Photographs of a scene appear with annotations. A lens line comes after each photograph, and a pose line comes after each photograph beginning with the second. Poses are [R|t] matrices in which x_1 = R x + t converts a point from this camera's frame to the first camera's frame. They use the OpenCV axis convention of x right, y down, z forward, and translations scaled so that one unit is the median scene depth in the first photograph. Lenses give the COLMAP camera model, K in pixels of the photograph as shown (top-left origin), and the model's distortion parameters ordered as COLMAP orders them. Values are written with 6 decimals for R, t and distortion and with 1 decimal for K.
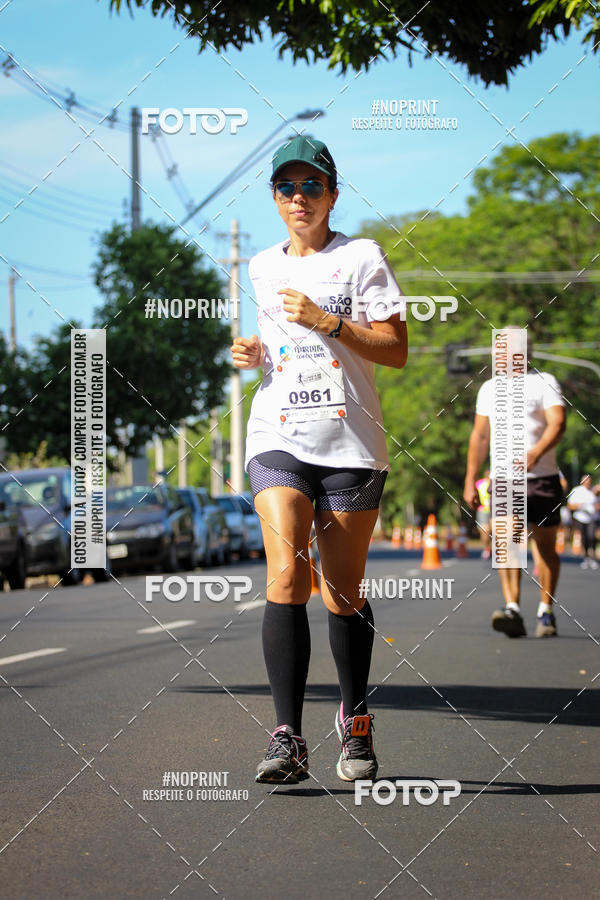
lens RADIAL K [[5532.1, 0, 182.9], [0, 5532.1, 428.6], [0, 0, 1]] dist [1.019084, -13.569952]
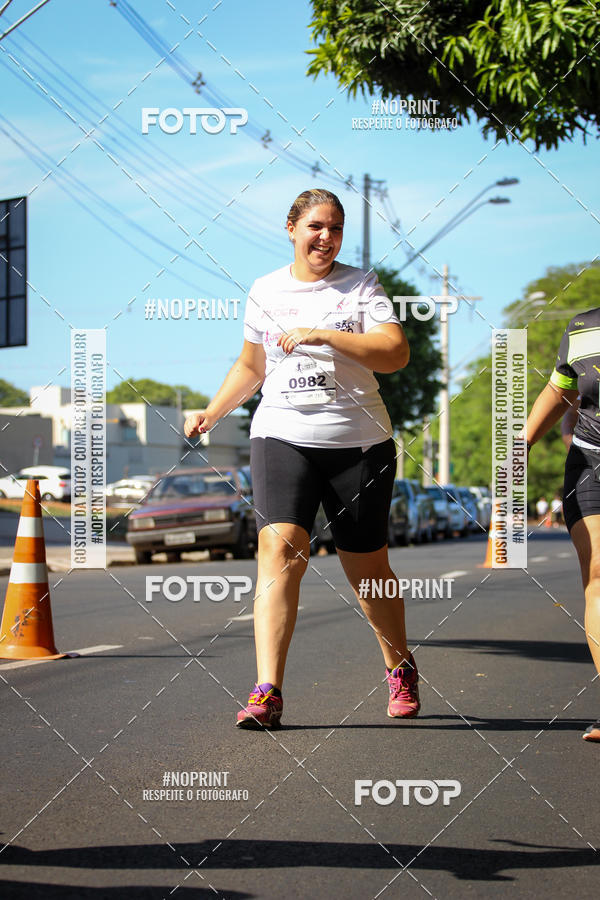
lens RADIAL K [[5412.8, 0, 300.4], [0, 5412.8, 360.2], [0, 0, 1]] dist [0.510676, -4.750841]
pose [[0.999445, 0.018406, -0.027782, 0.010997], [-0.018405, 0.999831, 0.000293, -0.016065], [0.027782, 0.000219, 0.999614, -0.219123]]
